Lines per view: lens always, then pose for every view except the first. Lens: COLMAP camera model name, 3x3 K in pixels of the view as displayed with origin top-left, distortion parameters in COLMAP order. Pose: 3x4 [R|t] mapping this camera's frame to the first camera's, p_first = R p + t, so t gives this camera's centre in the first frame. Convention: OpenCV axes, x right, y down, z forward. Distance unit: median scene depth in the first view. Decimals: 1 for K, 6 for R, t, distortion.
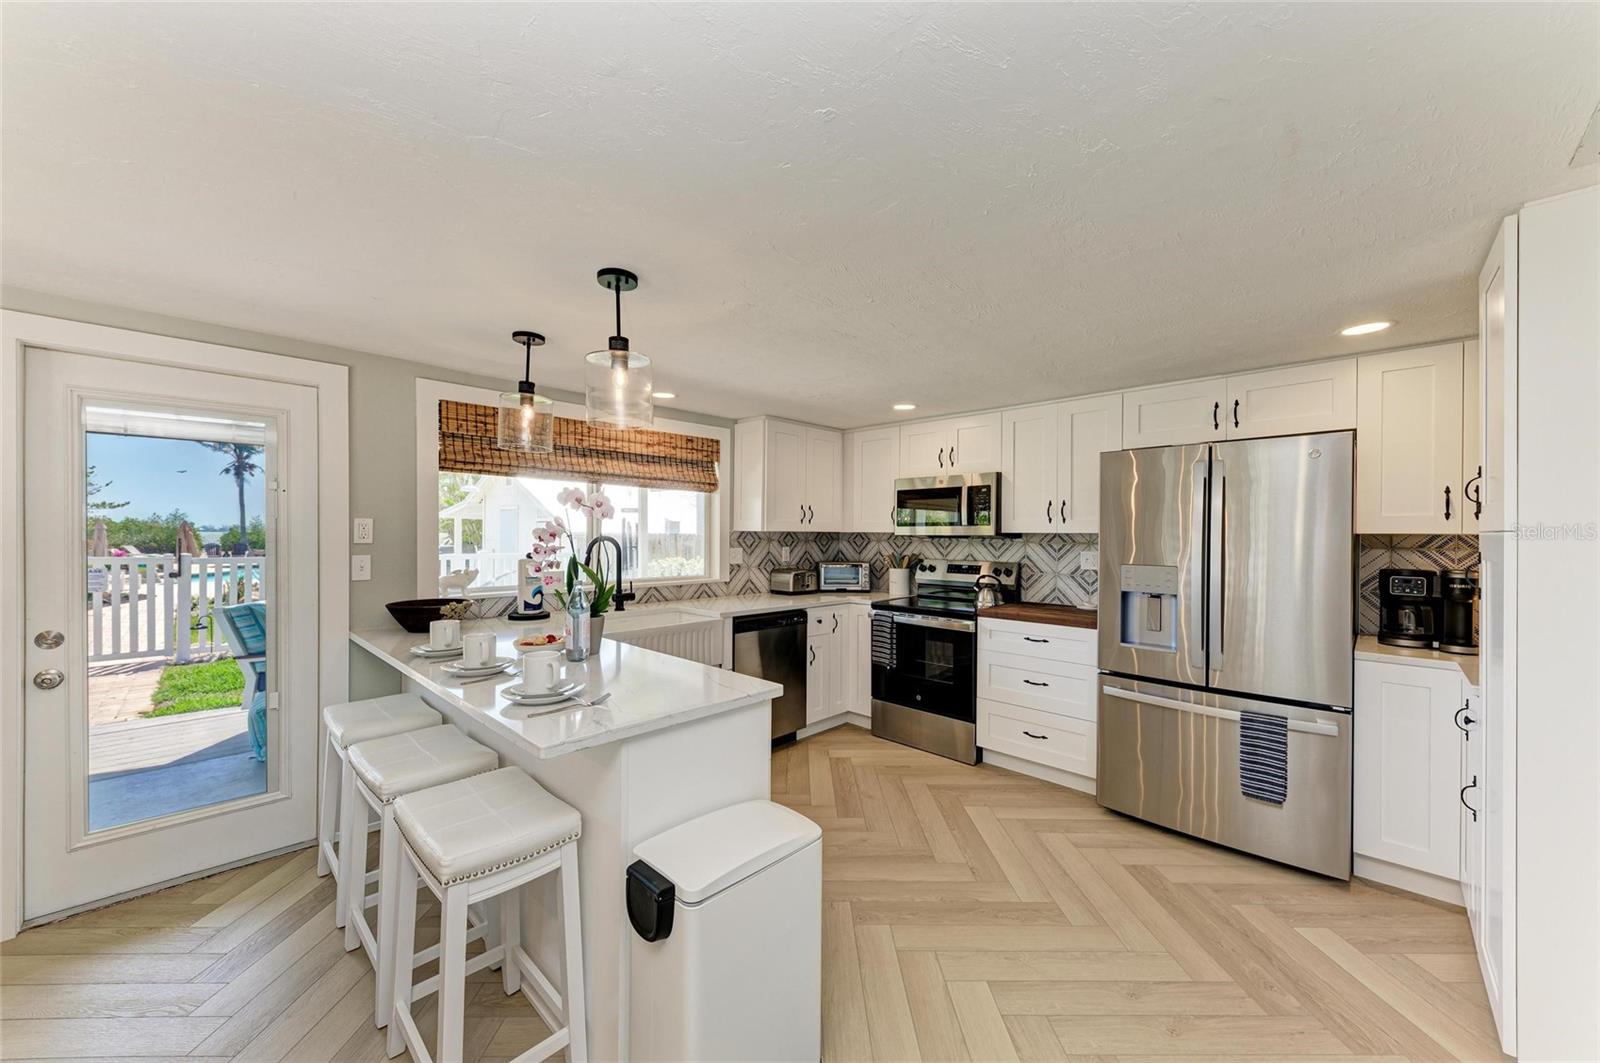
lens RADIAL K [[587.6, 0, 800.0], [0, 587.6, 531.5], [0, 0, 1]] dist [0.019493, -0.006866]
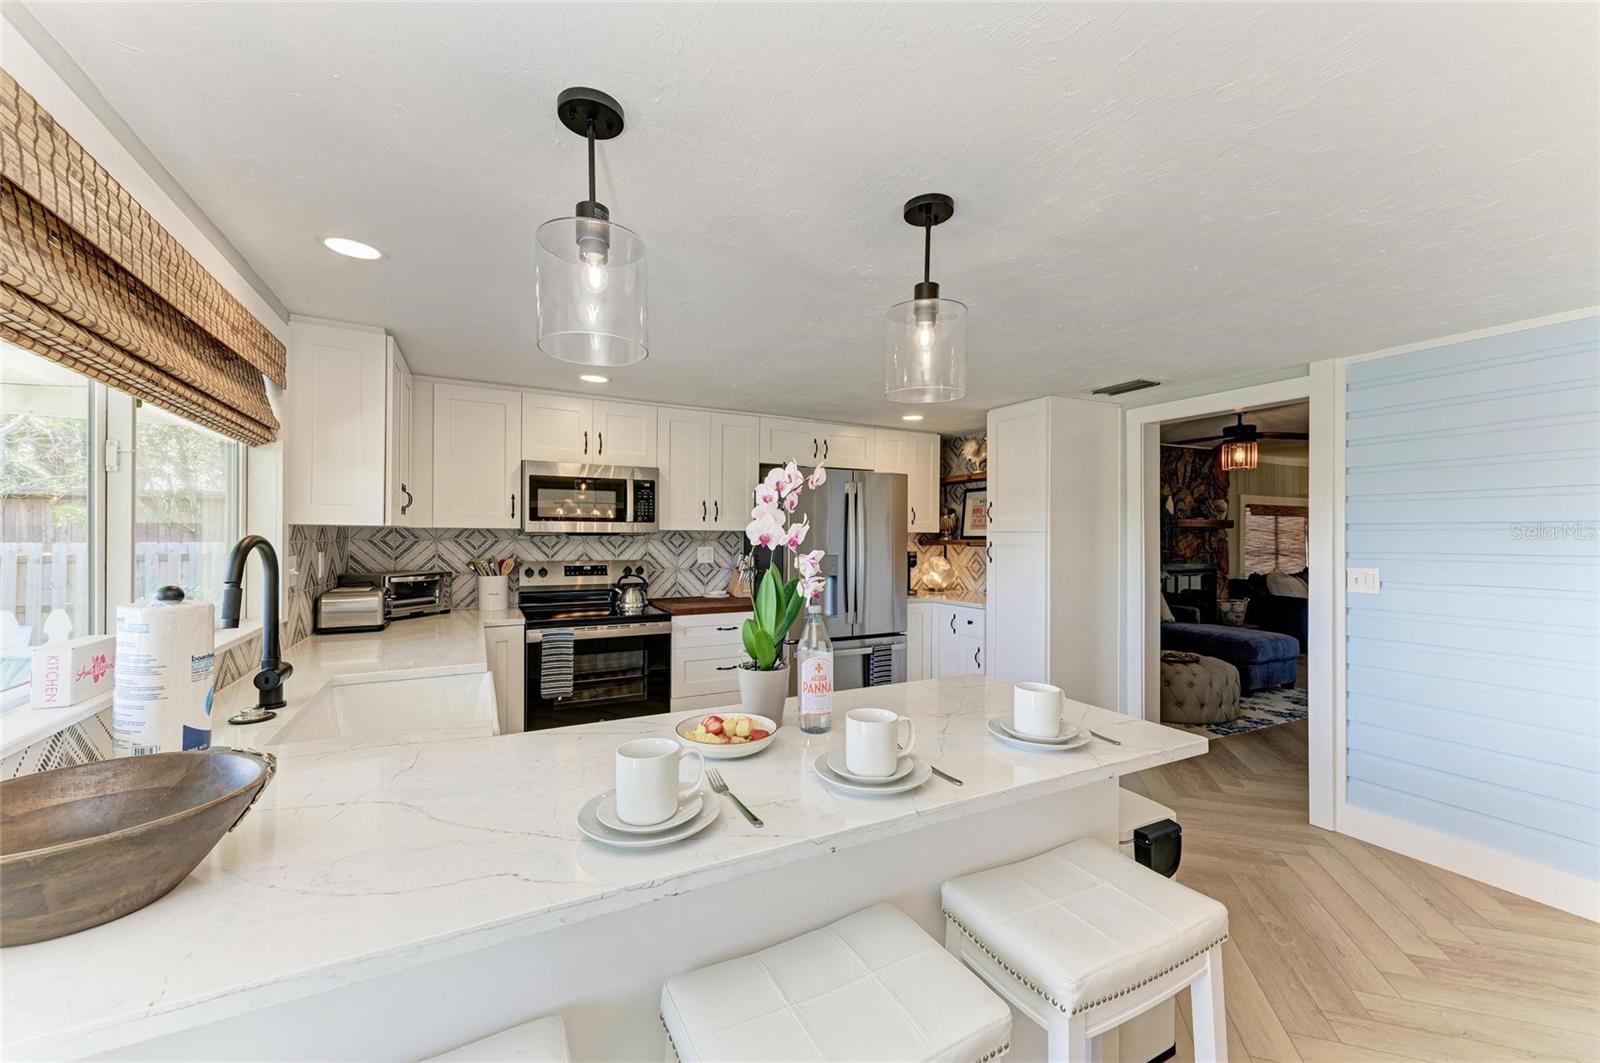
lens RADIAL K [[628.8, 0, 796.4], [0, 628.8, 534.7], [0, 0, 1]] dist [0.009508, -0.000034]
pose [[0.321790, -0.003556, 0.946805, -0.577872], [-0.008553, 0.999941, 0.006663, 0.000989], [-0.946773, -0.010242, 0.321740, 0.439684]]
